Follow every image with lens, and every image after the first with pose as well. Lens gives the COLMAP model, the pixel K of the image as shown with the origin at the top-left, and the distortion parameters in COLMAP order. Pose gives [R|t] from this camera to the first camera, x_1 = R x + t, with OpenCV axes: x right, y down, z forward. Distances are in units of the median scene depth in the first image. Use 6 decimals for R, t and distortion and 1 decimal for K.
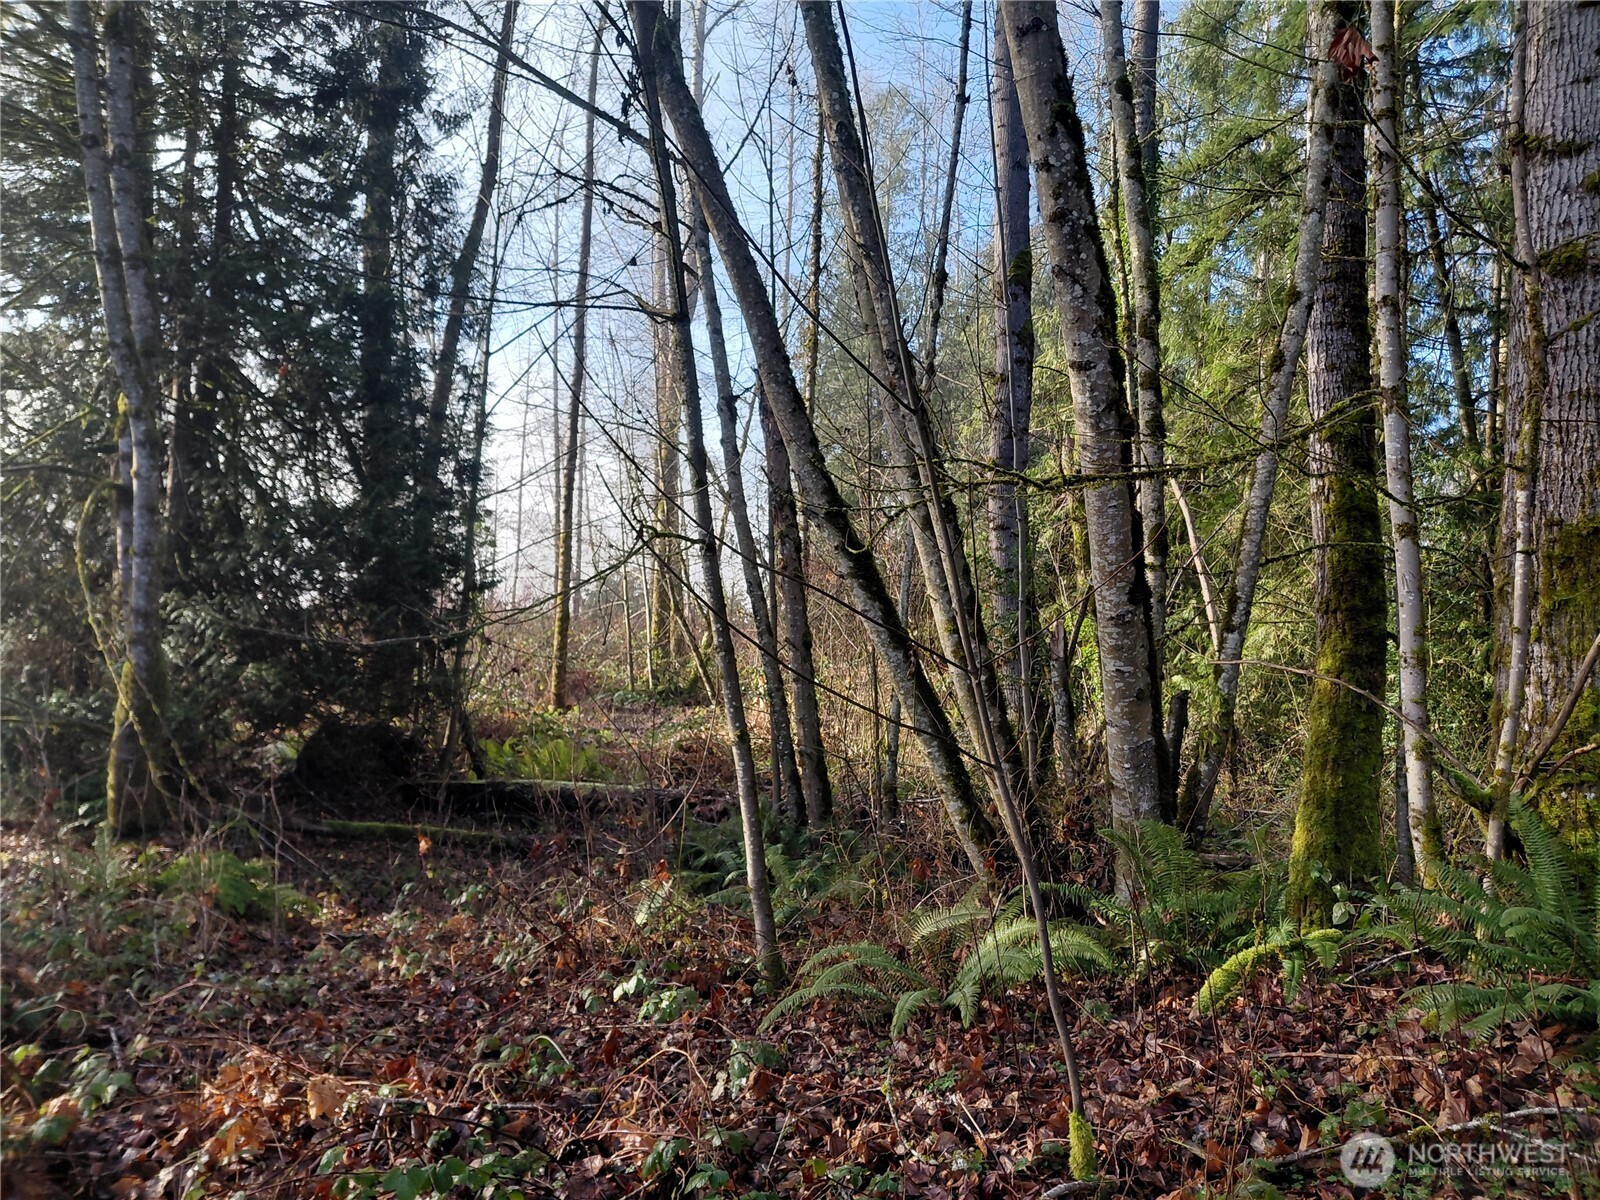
lens RADIAL K [[1158.2, 0, 794.8], [0, 1158.2, 591.2], [0, 0, 1]] dist [0.022948, -0.078628]
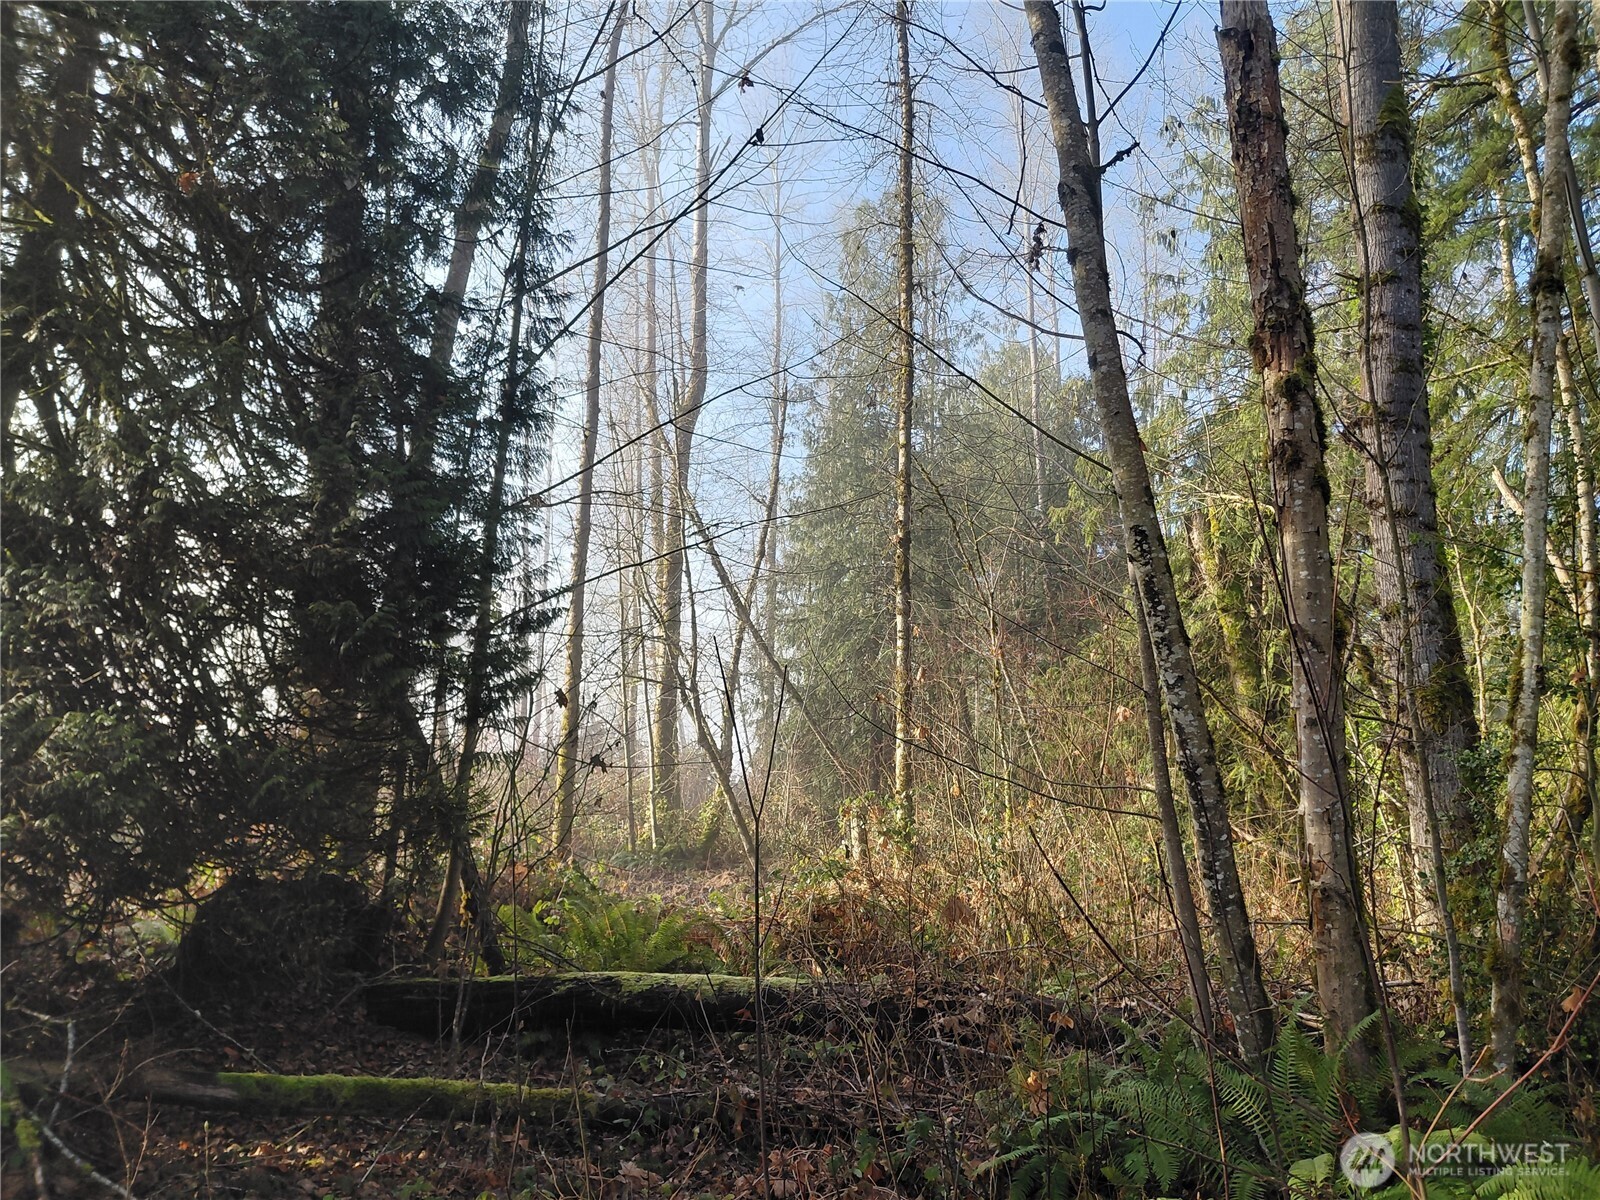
lens RADIAL K [[1158.2, 0, 797.7], [0, 1158.2, 603.3], [0, 0, 1]] dist [0.022948, -0.078628]
pose [[0.998110, -0.006195, 0.061142, -0.151226], [0.014535, 0.990476, -0.136914, 0.057756], [-0.059712, 0.137543, 0.988694, 0.378777]]
